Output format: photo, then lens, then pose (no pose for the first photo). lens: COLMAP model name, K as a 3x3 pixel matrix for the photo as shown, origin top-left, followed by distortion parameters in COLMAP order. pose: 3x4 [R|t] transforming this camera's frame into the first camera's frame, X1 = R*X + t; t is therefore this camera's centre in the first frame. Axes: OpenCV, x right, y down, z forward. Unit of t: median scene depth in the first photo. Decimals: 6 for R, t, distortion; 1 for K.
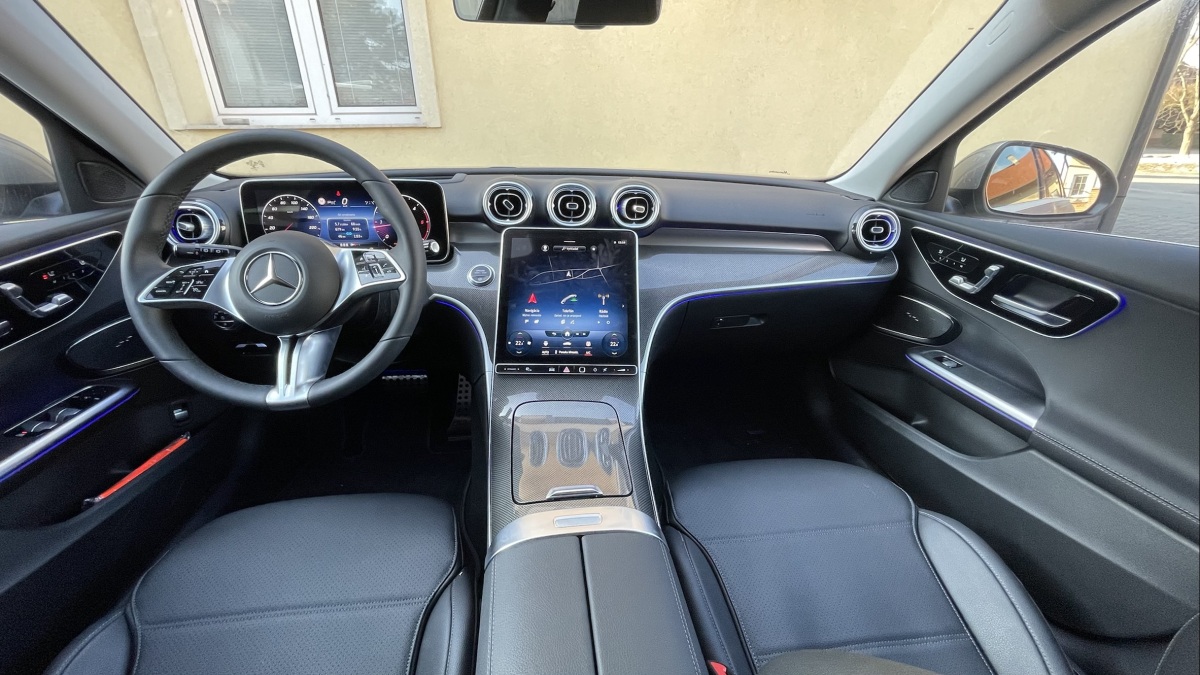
lens RADIAL K [[489.3, 0, 602.0], [0, 489.3, 341.4], [0, 0, 1]] dist [0.002676, 0.000193]
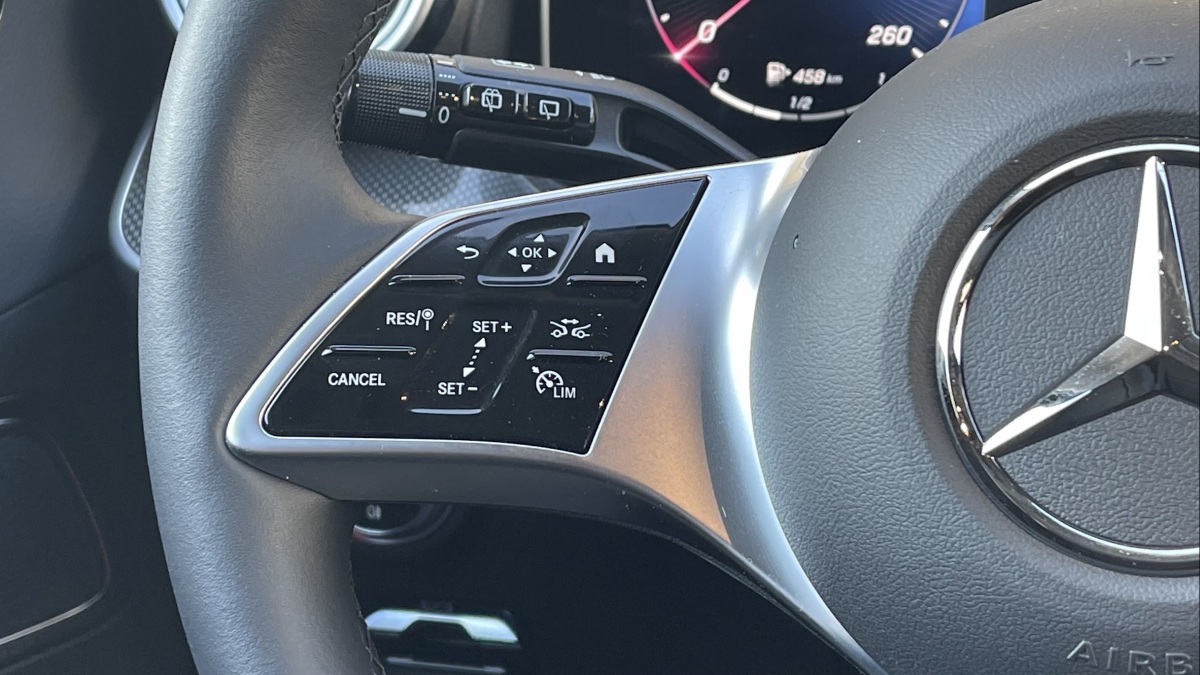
lens RADIAL K [[2064.8, 0, 597.2], [0, 2064.8, 333.2], [0, 0, 1]] dist [0.118843, 0.000000]
pose [[0.943435, 0.079245, -0.321949, -0.613268], [-0.102203, 0.993241, -0.055016, -0.086221], [0.315413, 0.084808, 0.945157, 0.428168]]
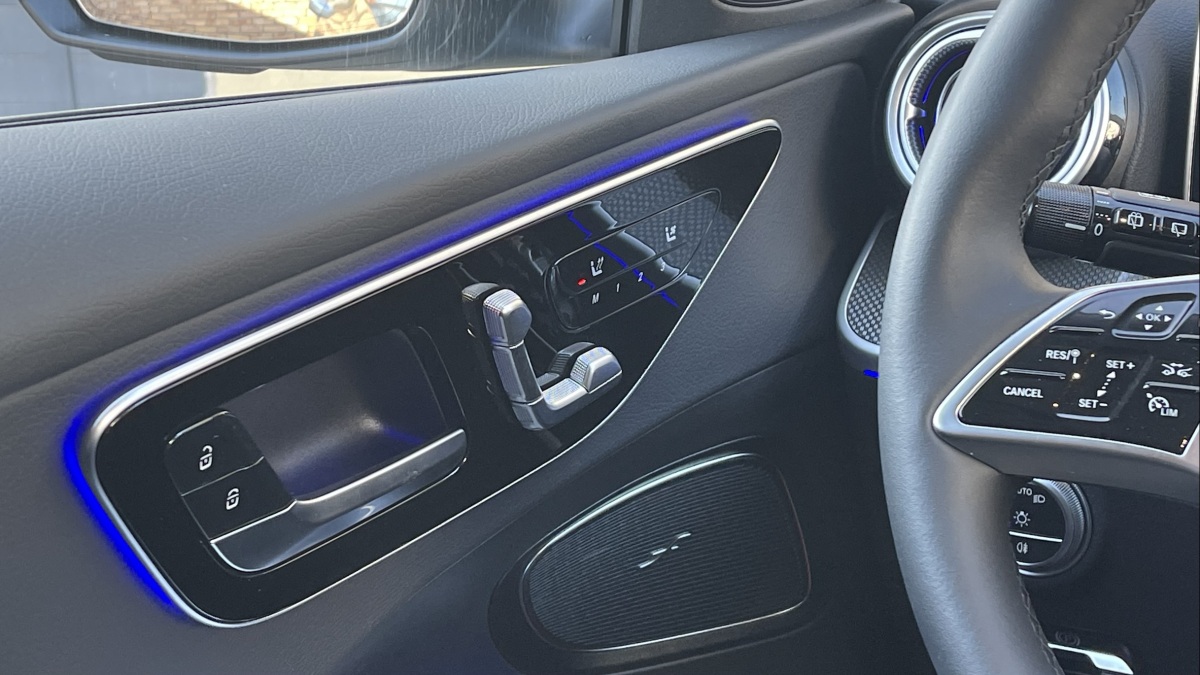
lens RADIAL K [[2064.8, 0, 602.4], [0, 2064.8, 328.4], [0, 0, 1]] dist [0.118843, 0.000000]
pose [[0.792674, 0.106797, -0.600218, -0.483019], [-0.200905, 0.975301, -0.091789, -0.008553], [0.575590, 0.193346, 0.794552, 0.158129]]
